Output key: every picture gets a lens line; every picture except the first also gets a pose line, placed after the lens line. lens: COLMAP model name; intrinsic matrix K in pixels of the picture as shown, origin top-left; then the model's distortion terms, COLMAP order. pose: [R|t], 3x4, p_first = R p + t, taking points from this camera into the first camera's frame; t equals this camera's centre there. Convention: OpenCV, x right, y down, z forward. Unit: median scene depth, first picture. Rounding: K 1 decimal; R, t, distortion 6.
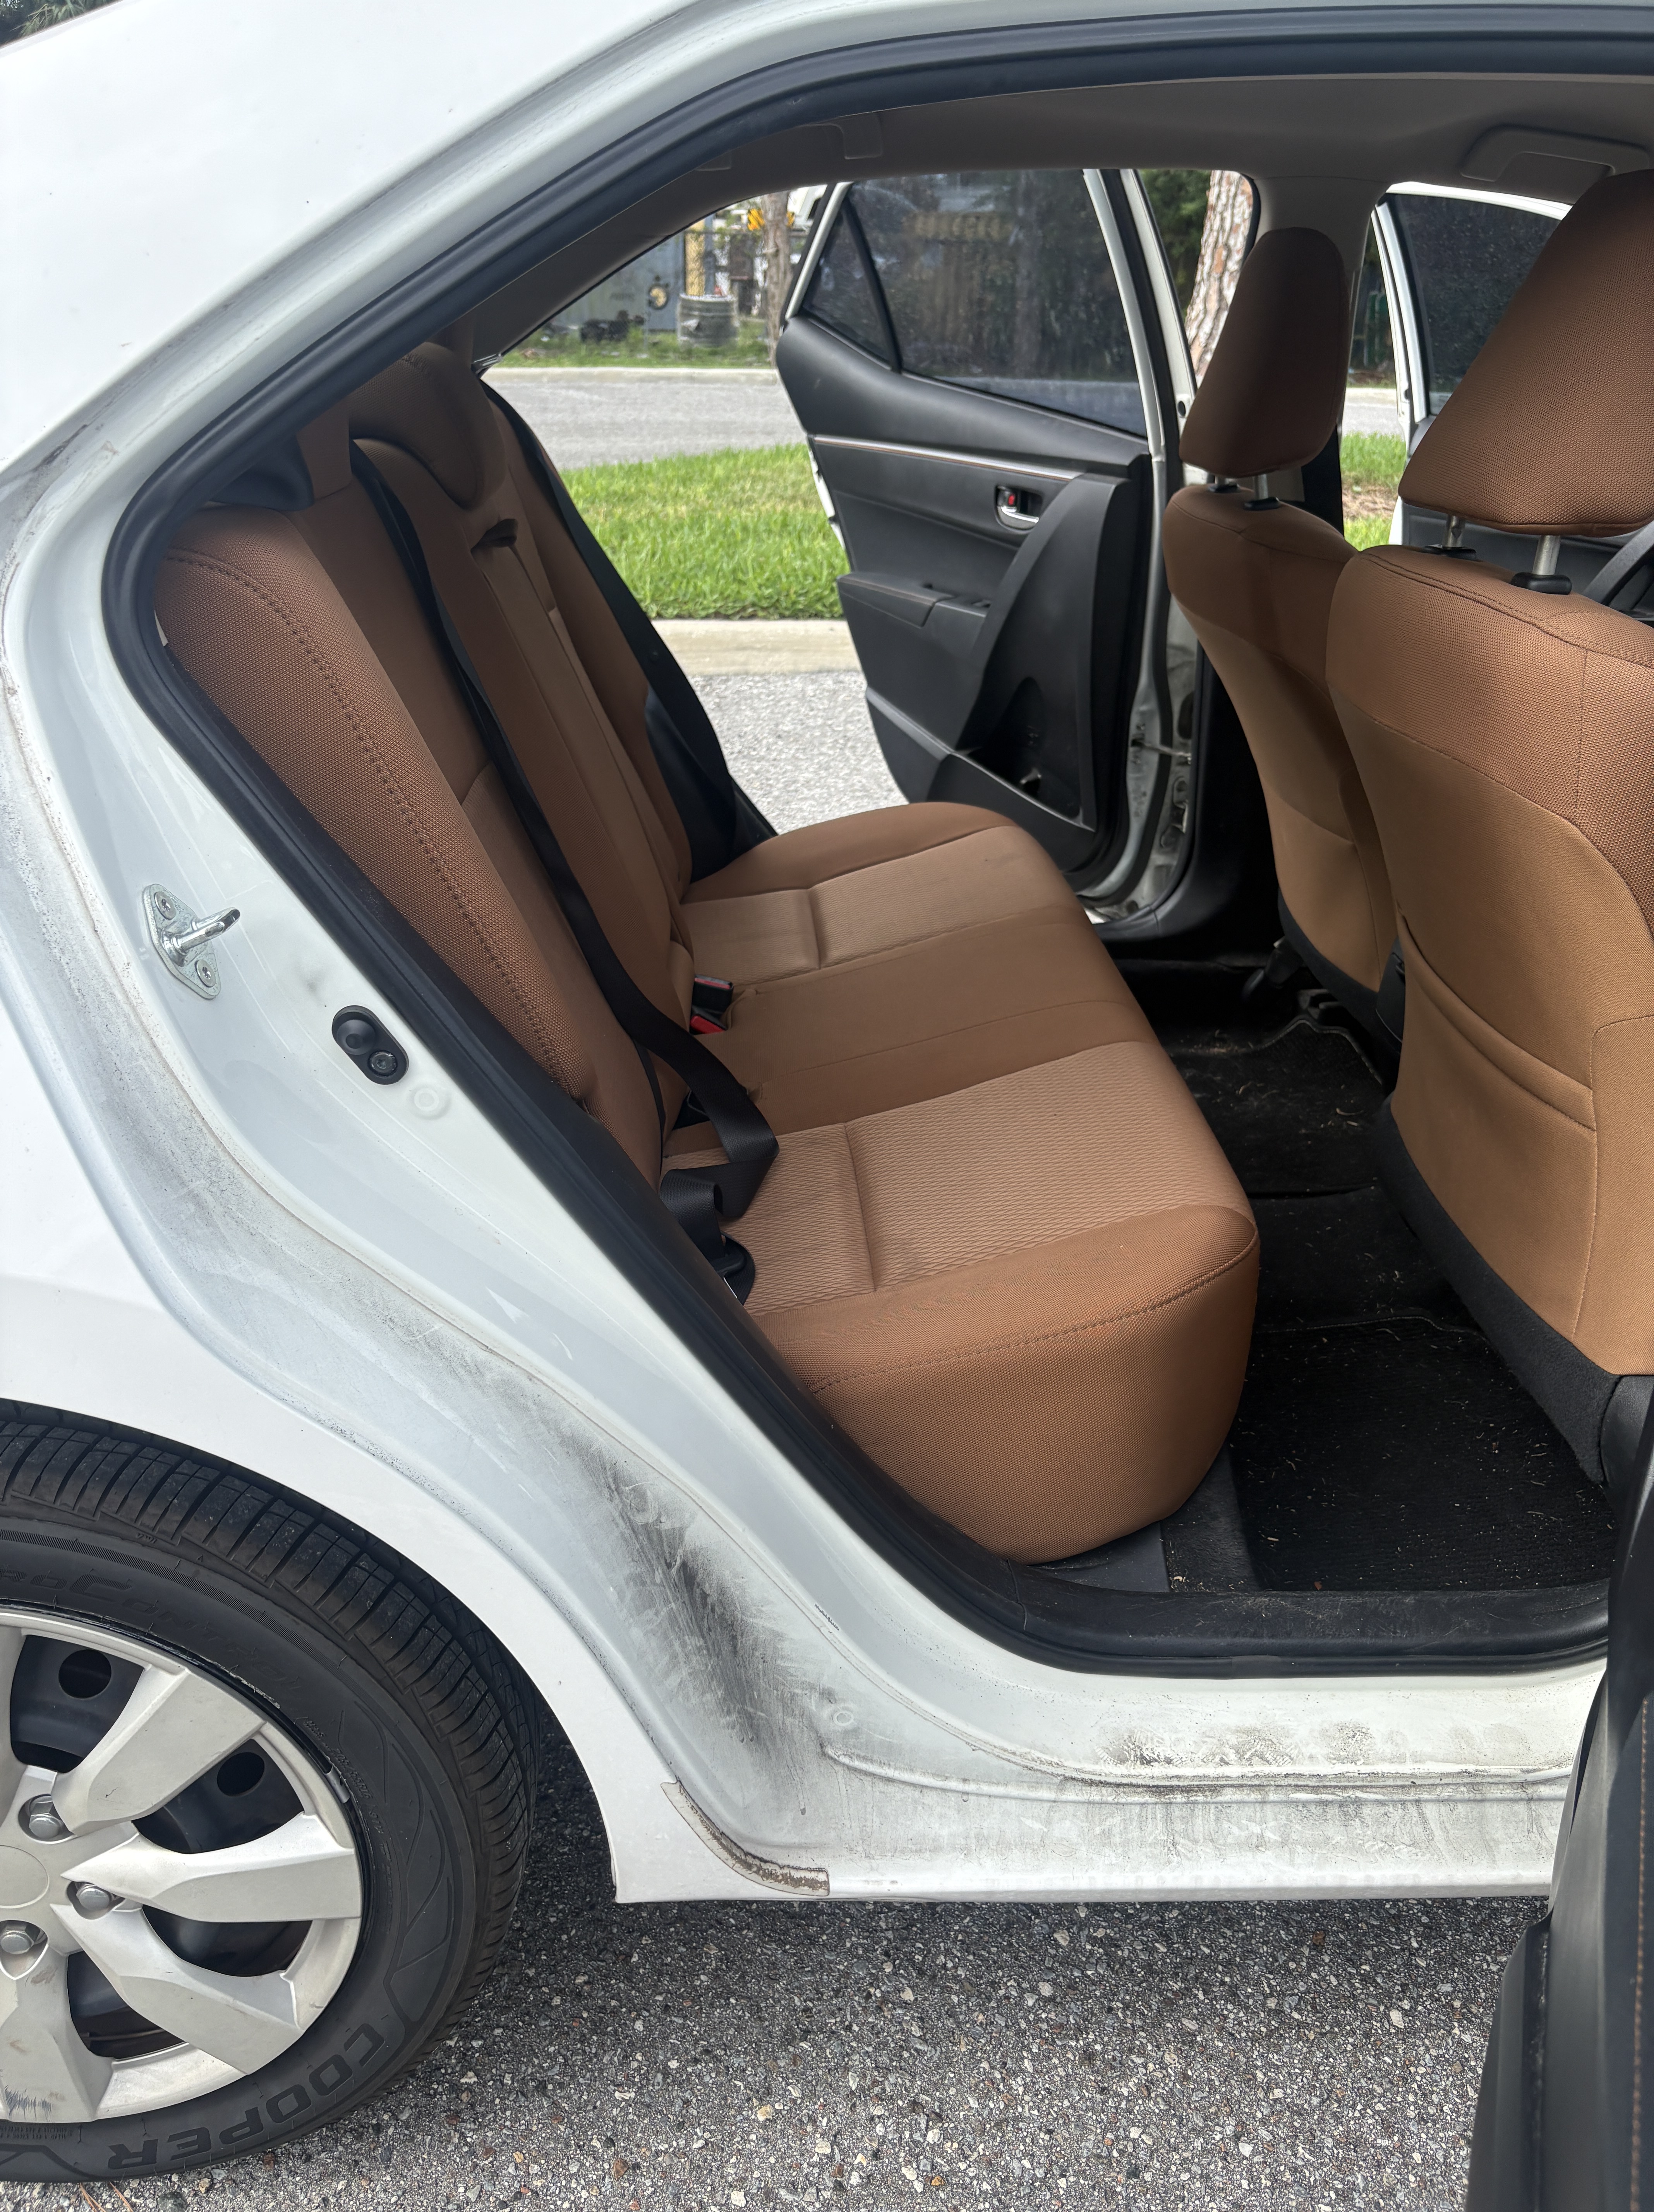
lens RADIAL K [[1661.2, 0, 826.7], [0, 1661.2, 1135.6], [0, 0, 1]] dist [0.003066, 0.009493]
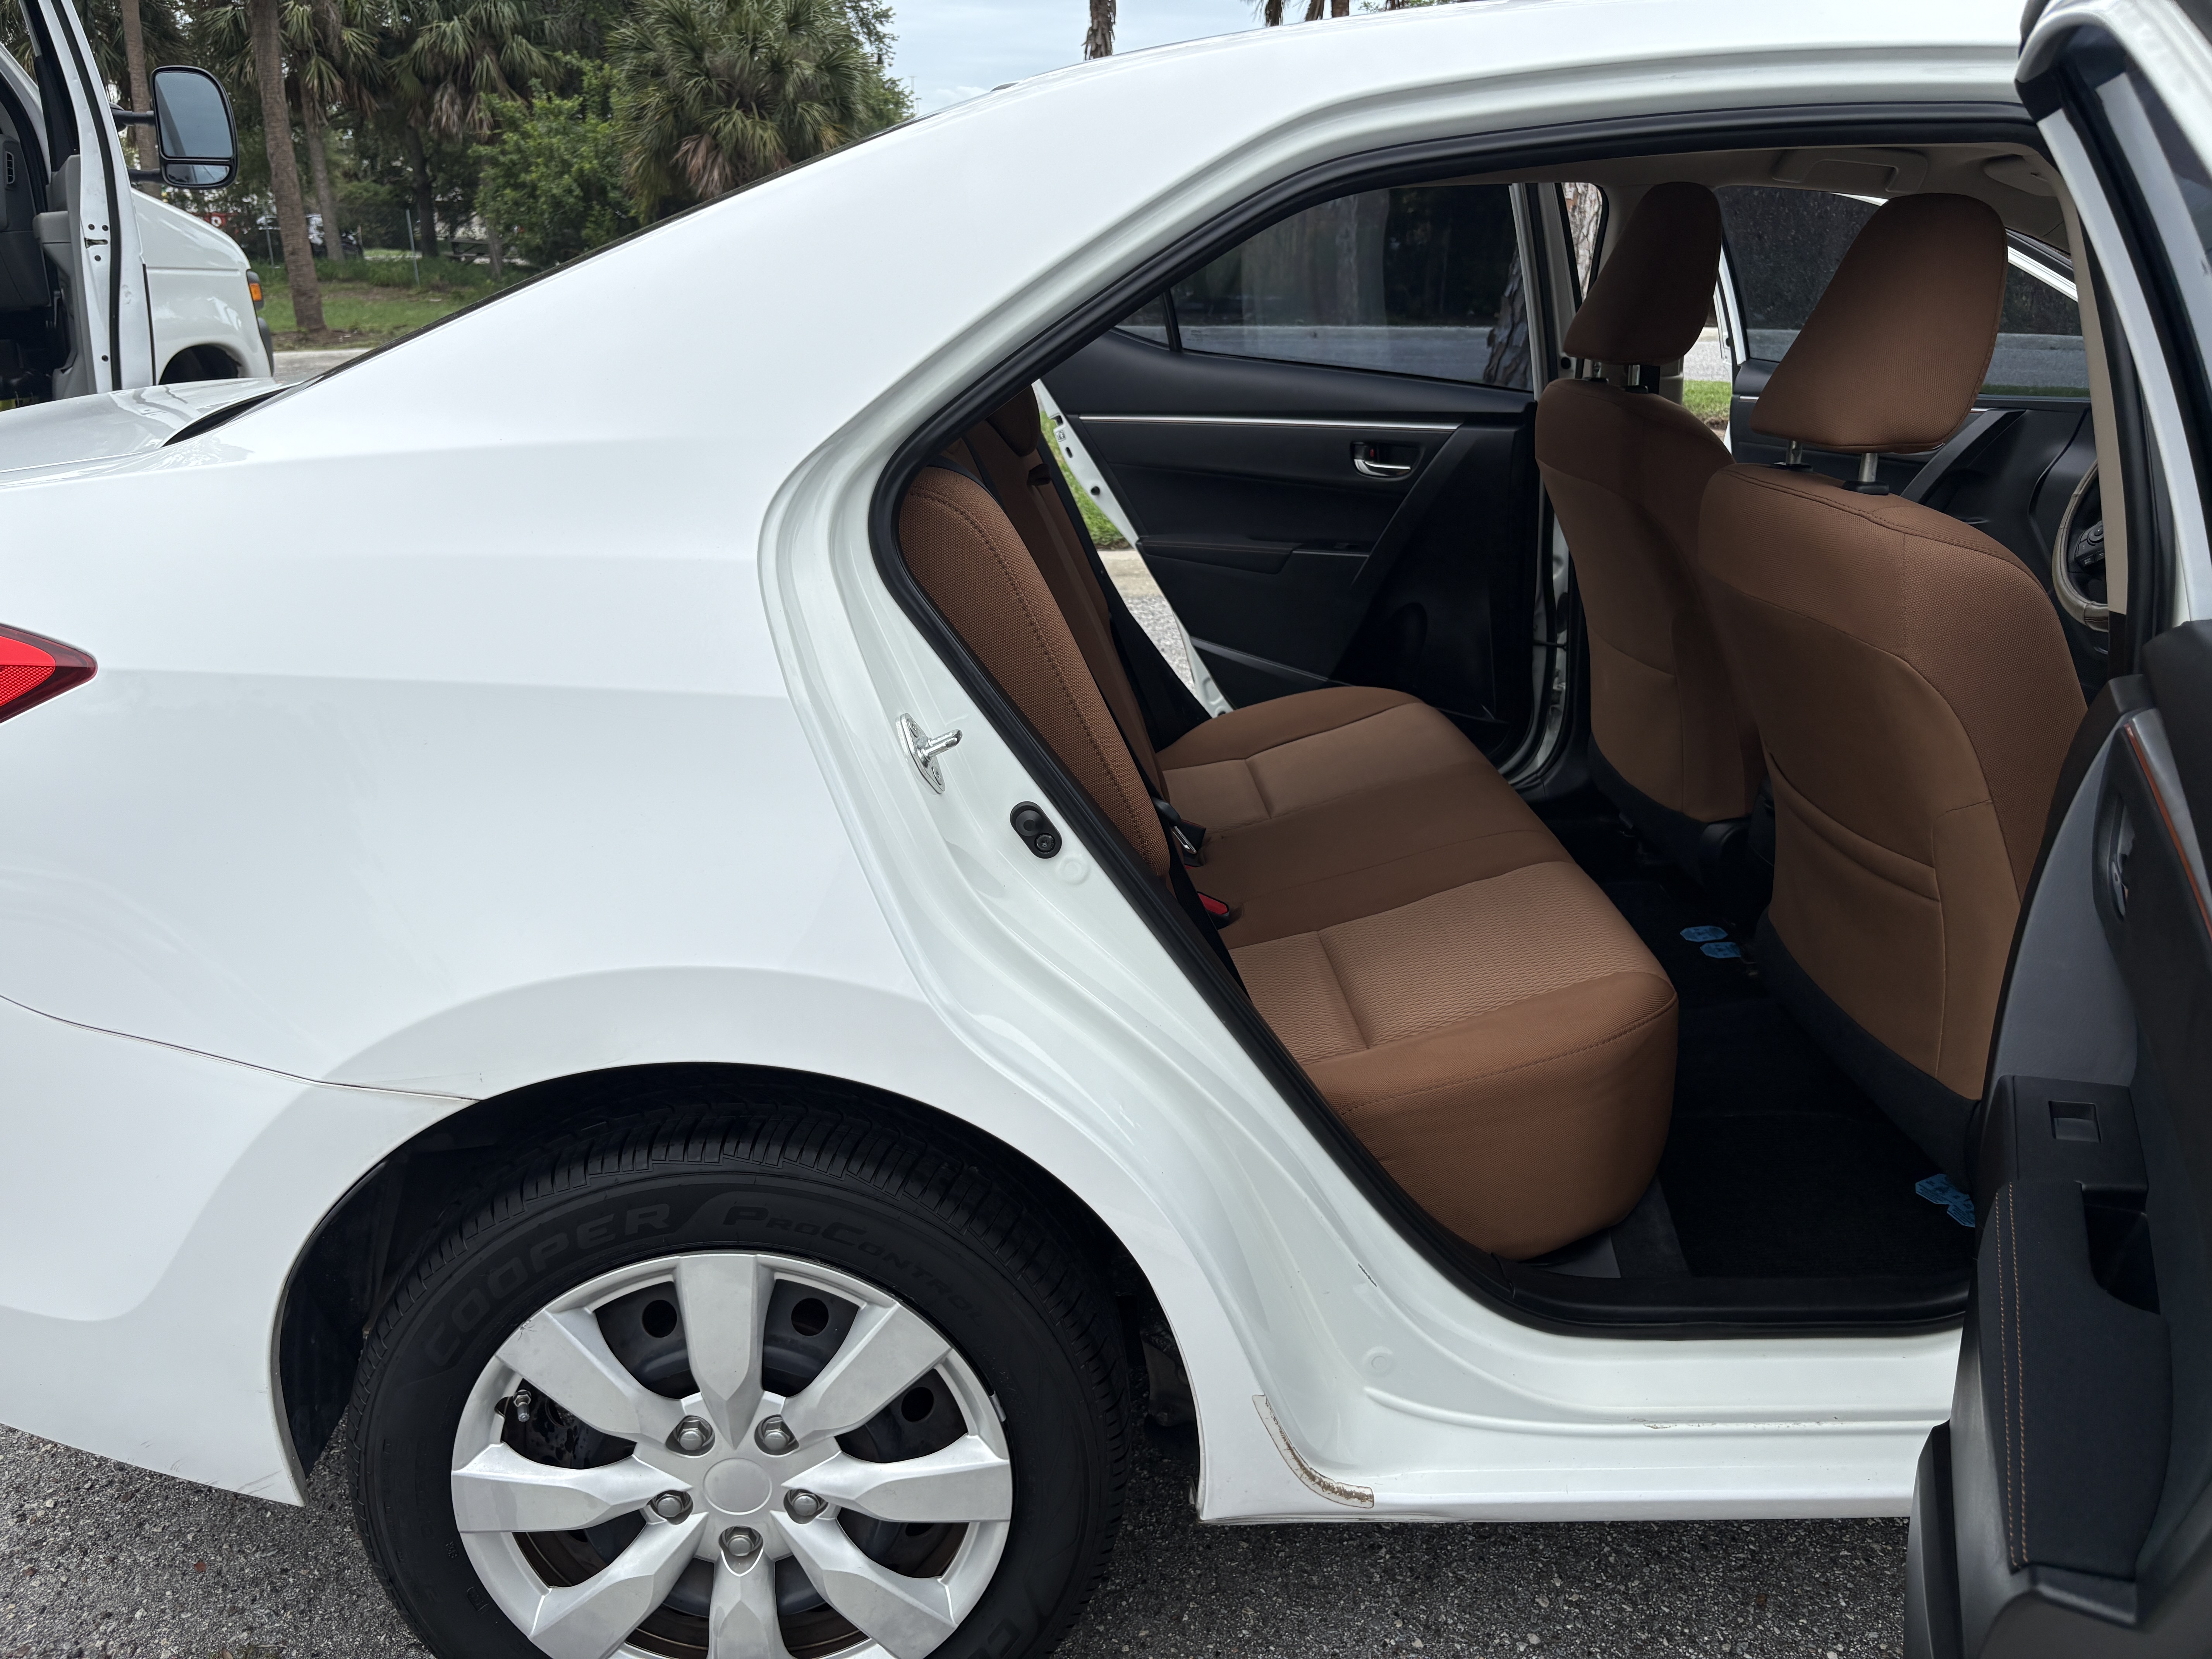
lens RADIAL K [[1698.8, 0, 1103.8], [0, 1698.8, 840.2], [0, 0, 1]] dist [0.010413, -0.011235]
pose [[0.999551, -0.021052, -0.021314, -0.161222], [0.018030, 0.990925, -0.133199, 0.121879], [0.023925, 0.132755, 0.990860, -0.338332]]
